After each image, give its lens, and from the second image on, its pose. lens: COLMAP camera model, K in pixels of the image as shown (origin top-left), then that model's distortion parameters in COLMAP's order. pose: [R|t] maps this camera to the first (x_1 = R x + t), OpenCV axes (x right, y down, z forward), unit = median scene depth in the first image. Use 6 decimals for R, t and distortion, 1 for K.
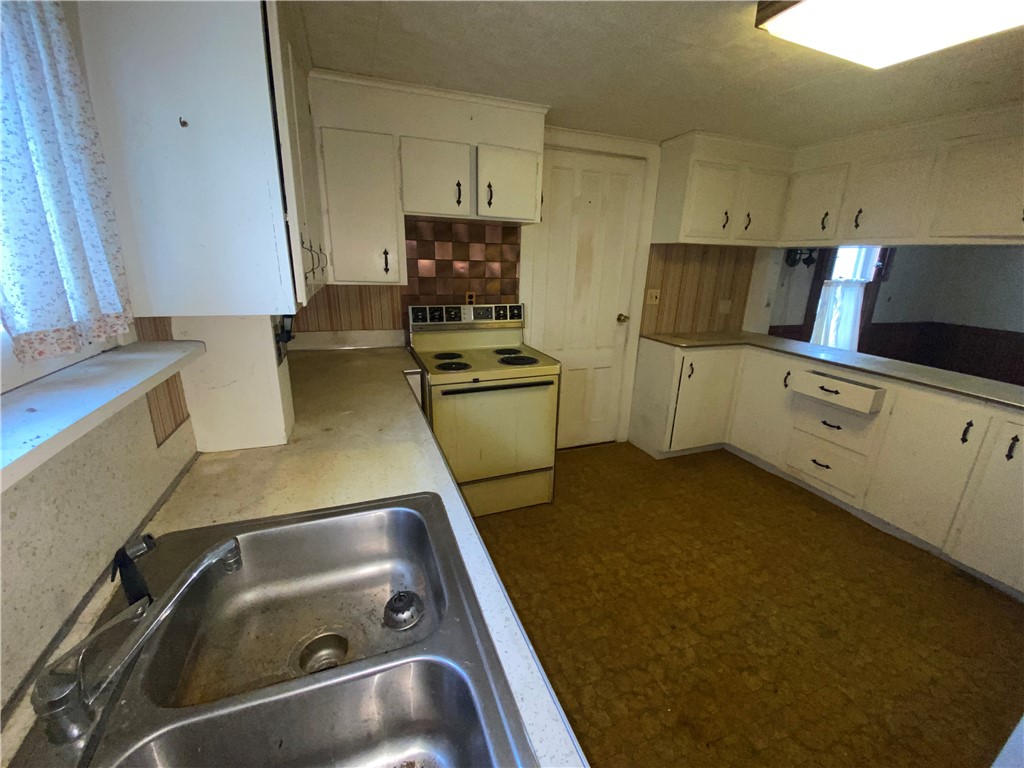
lens RADIAL K [[411.5, 0, 511.9], [0, 411.5, 386.3], [0, 0, 1]] dist [0.046809, -0.030685]
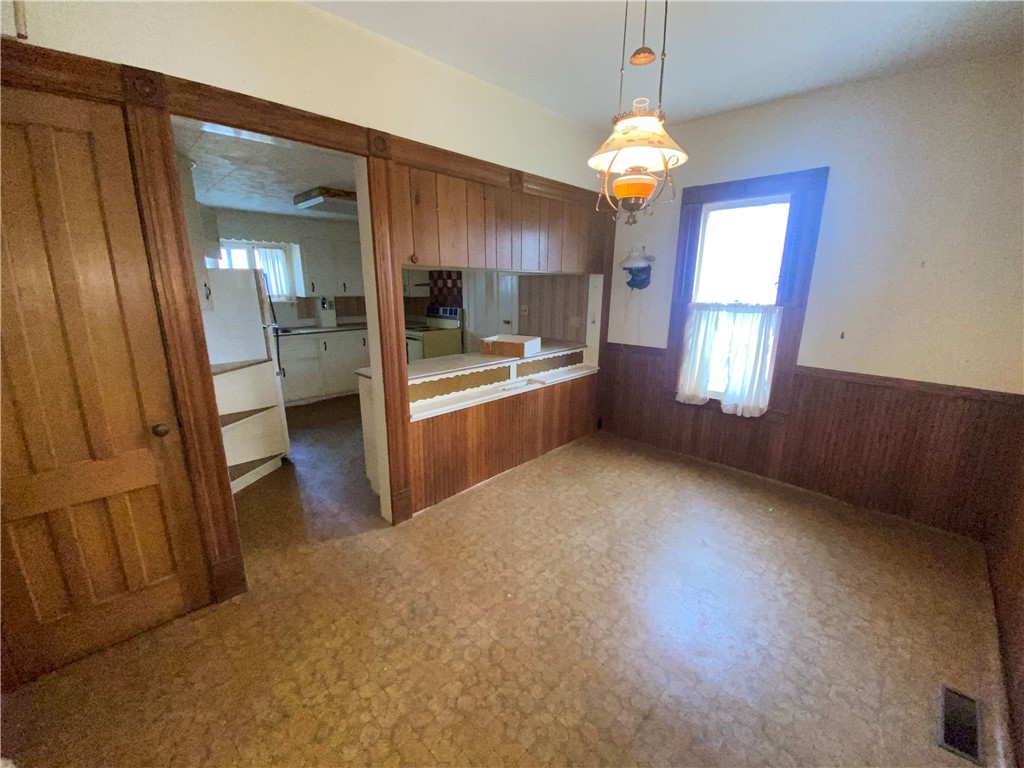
lens RADIAL K [[411.5, 0, 511.9], [0, 411.5, 386.3], [0, 0, 1]] dist [0.046809, -0.030685]
pose [[0.411097, 0.191681, -0.891211, 2.062917], [-0.262797, 0.961057, 0.085480, -0.074290], [0.872890, 0.199067, 0.445461, 0.407568]]
